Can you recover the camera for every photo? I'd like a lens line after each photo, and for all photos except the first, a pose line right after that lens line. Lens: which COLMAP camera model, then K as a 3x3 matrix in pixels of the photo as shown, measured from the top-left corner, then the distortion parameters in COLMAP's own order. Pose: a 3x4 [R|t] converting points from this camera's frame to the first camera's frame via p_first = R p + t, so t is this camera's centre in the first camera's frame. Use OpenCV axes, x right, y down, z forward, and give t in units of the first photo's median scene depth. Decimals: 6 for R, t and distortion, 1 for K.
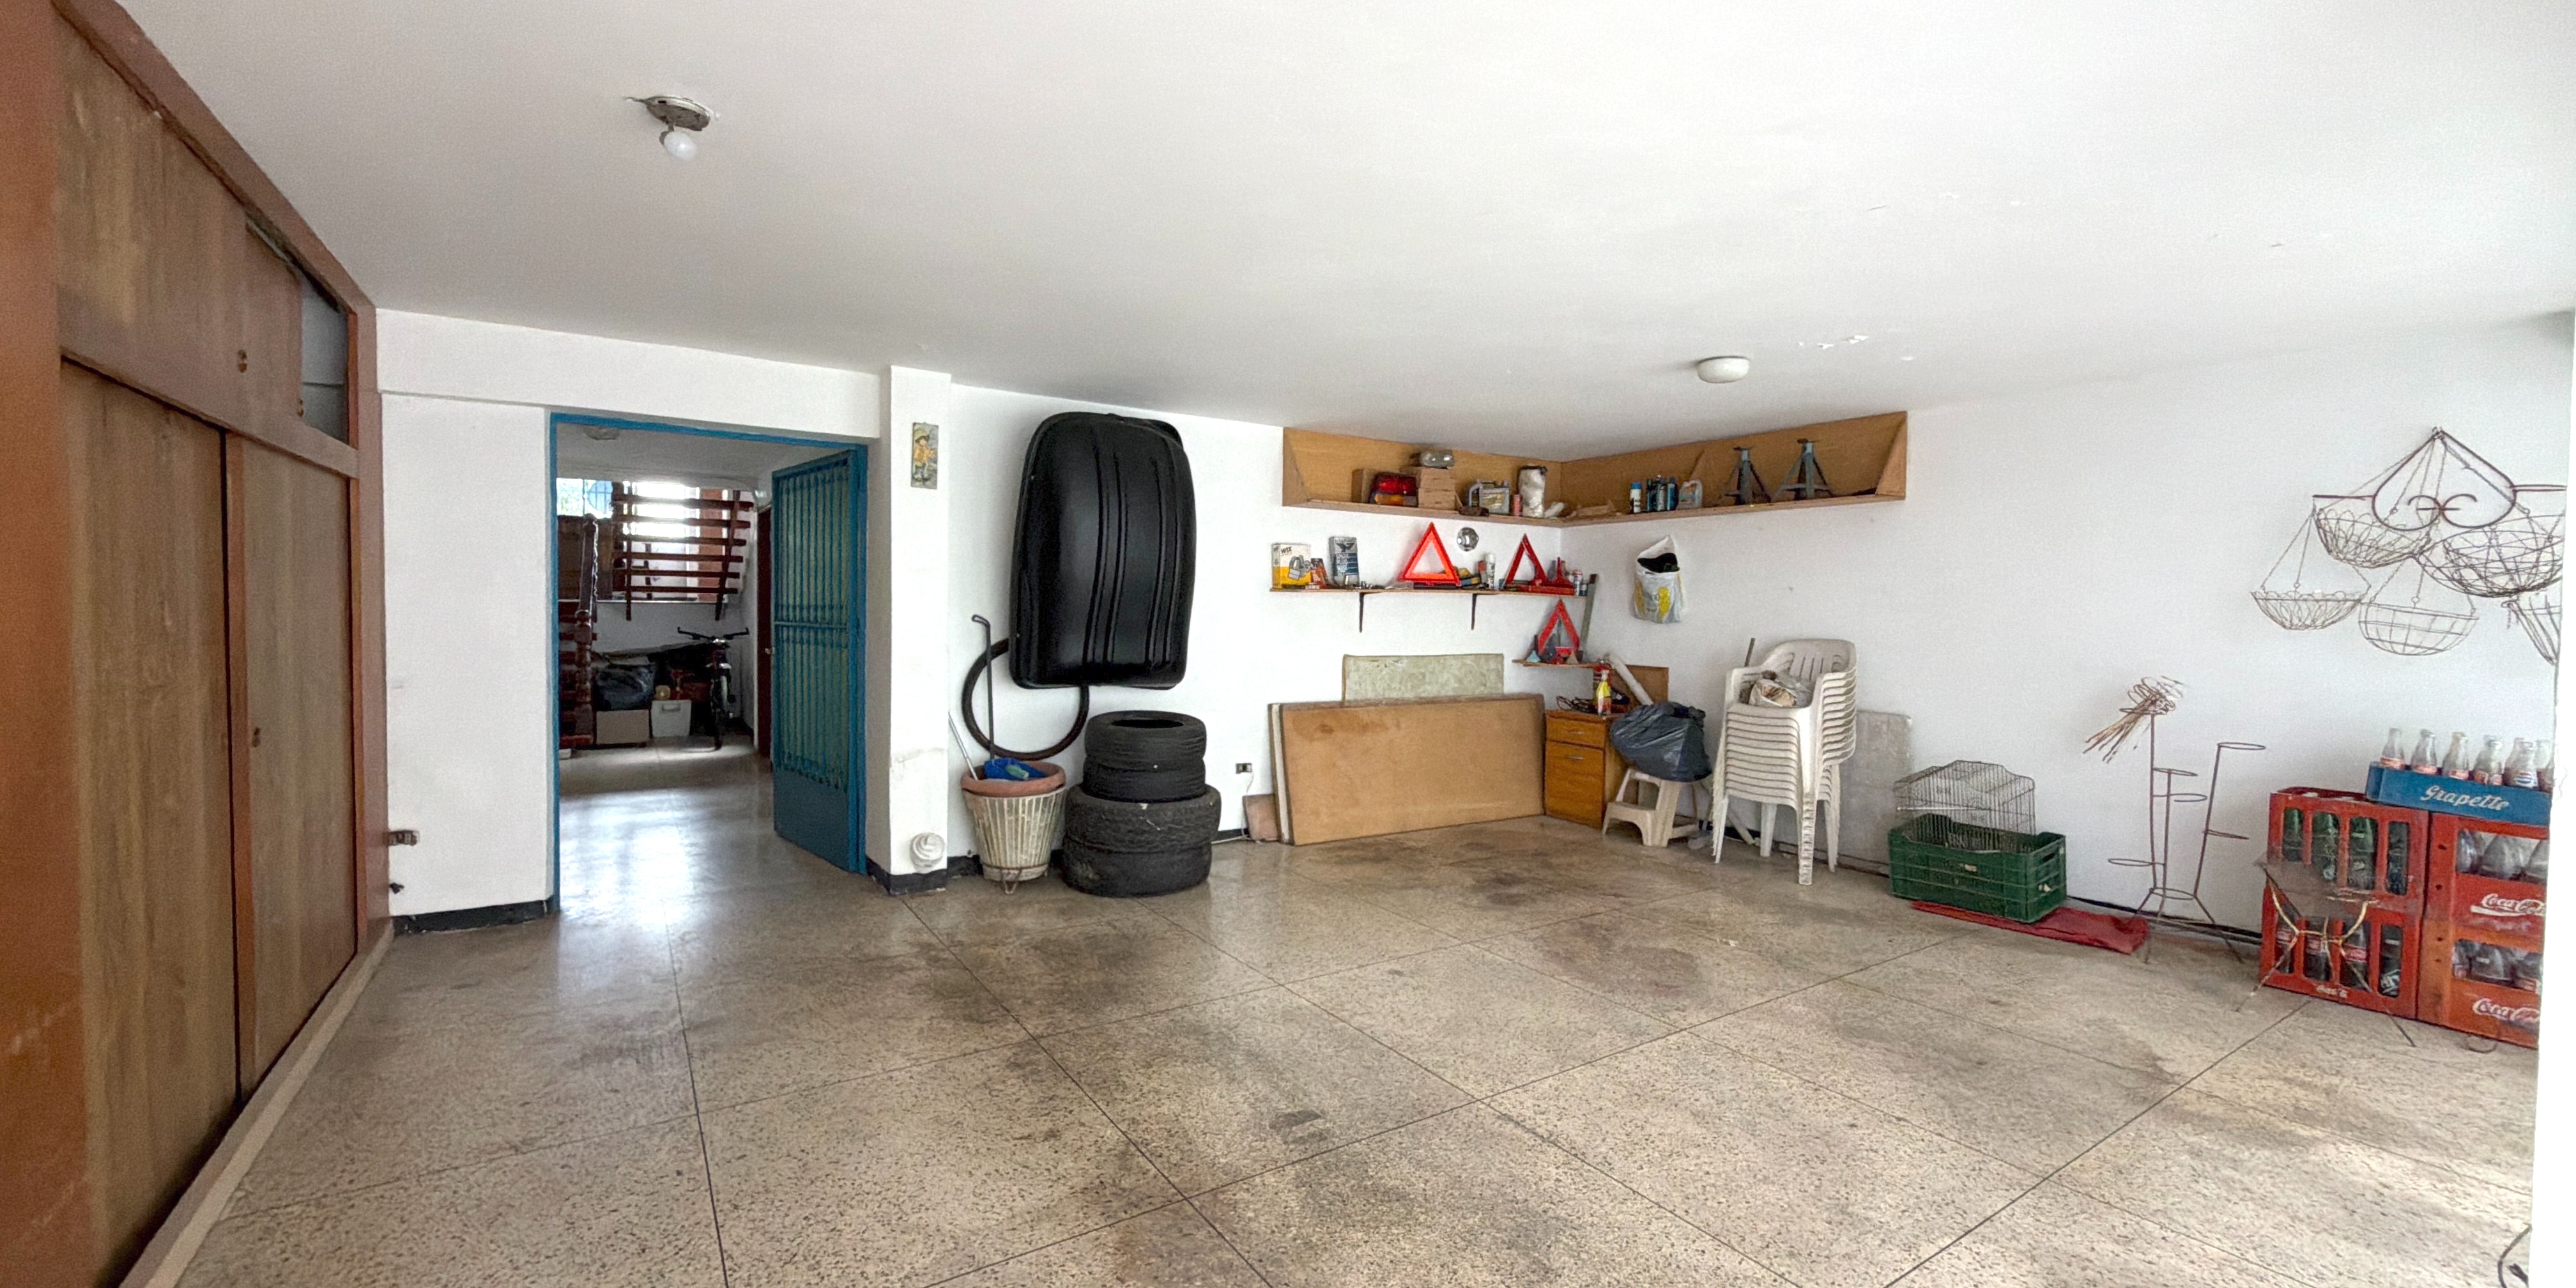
lens RADIAL K [[1027.6, 0, 1288.0], [0, 1027.6, 644.0], [0, 0, 1]] dist [-0.000446, 0.000059]
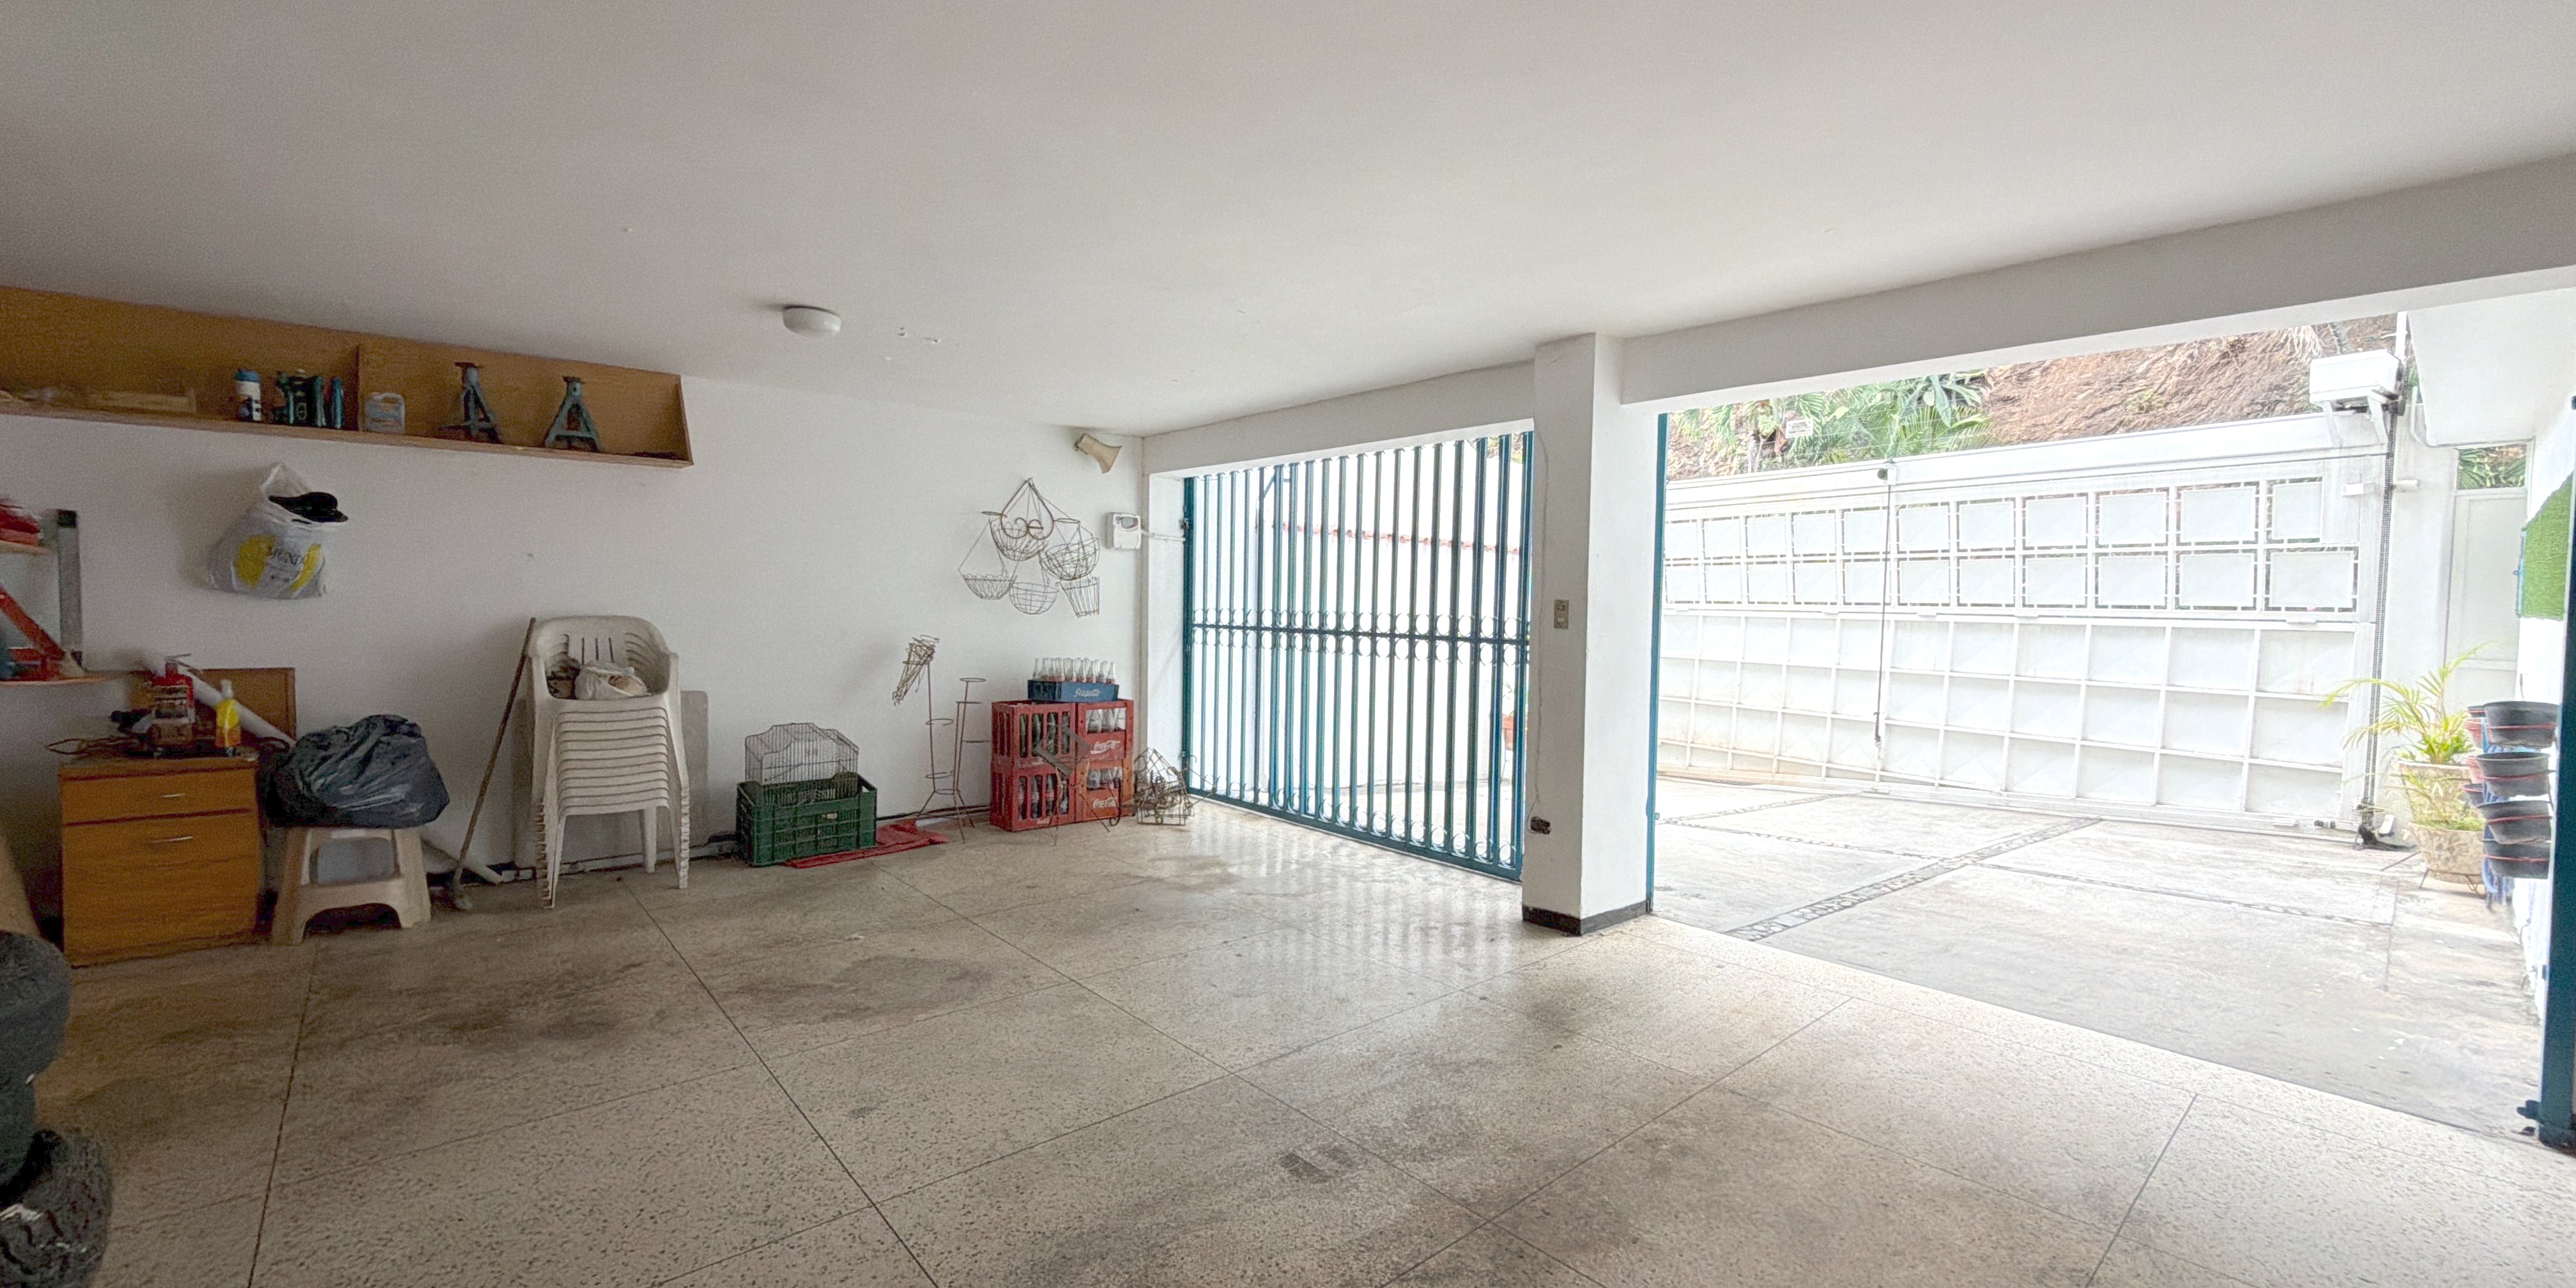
lens RADIAL K [[1027.6, 0, 1288.0], [0, 1027.6, 644.0], [0, 0, 1]] dist [-0.000446, 0.000059]
pose [[-0.131730, -0.060391, 0.989444, -0.505082], [0.017568, 0.997844, 0.063243, -0.031054], [-0.991130, 0.025714, -0.130385, 0.661878]]
